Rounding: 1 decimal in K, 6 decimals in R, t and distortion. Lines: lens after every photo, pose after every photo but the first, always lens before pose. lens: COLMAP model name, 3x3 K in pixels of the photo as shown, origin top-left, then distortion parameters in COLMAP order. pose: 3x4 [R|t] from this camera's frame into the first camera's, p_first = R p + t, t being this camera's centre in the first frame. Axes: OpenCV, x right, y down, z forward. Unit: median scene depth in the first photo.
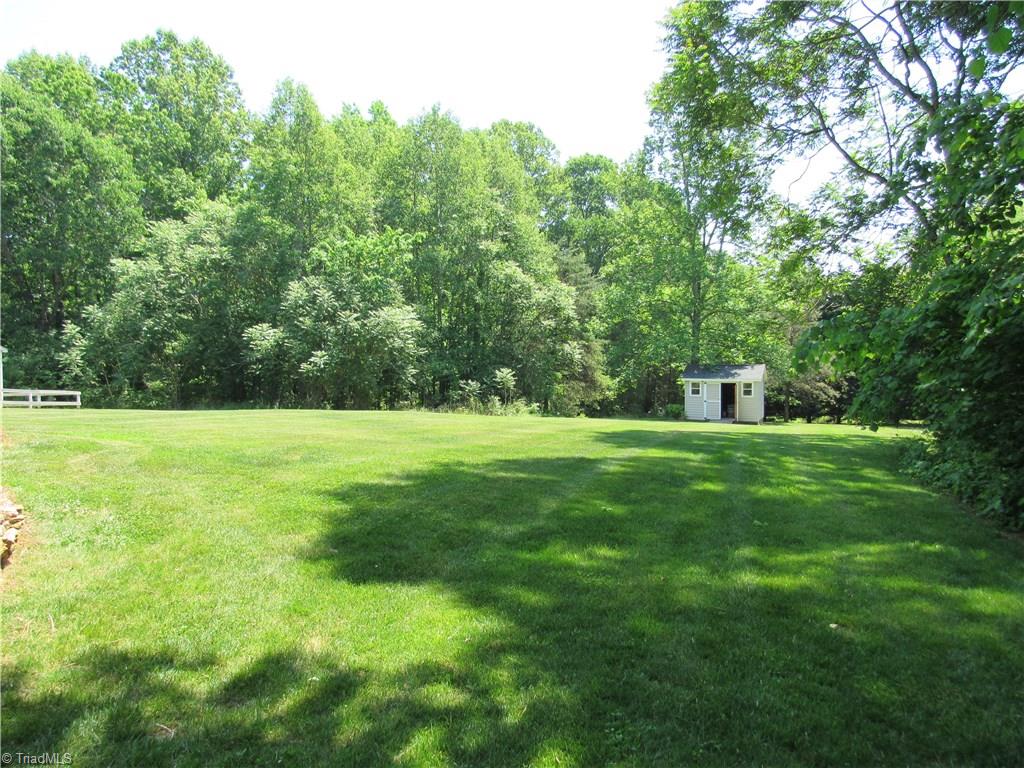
lens RADIAL K [[730.7, 0, 514.0], [0, 730.7, 382.1], [0, 0, 1]] dist [-0.023910, -0.004567]
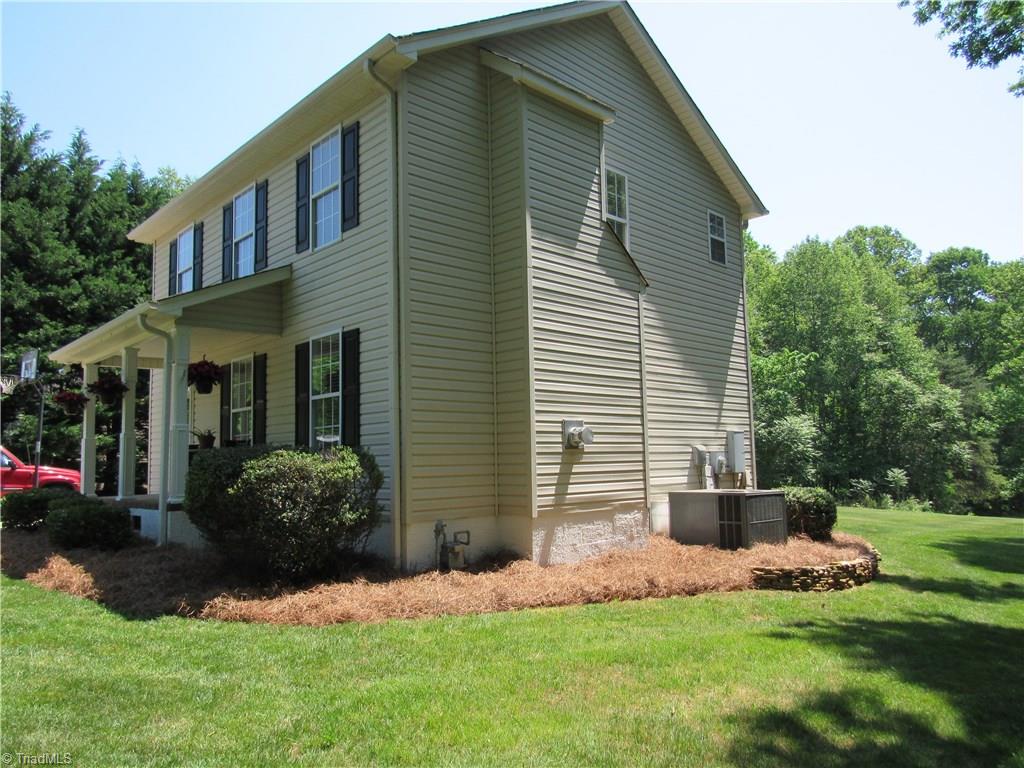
lens RADIAL K [[730.7, 0, 507.3], [0, 730.7, 387.6], [0, 0, 1]] dist [-0.023910, -0.004567]
pose [[0.906535, -0.039056, -0.420320, -0.068660], [-0.011124, 0.993155, -0.116277, -0.005619], [0.421984, 0.110085, 0.899895, -0.204693]]
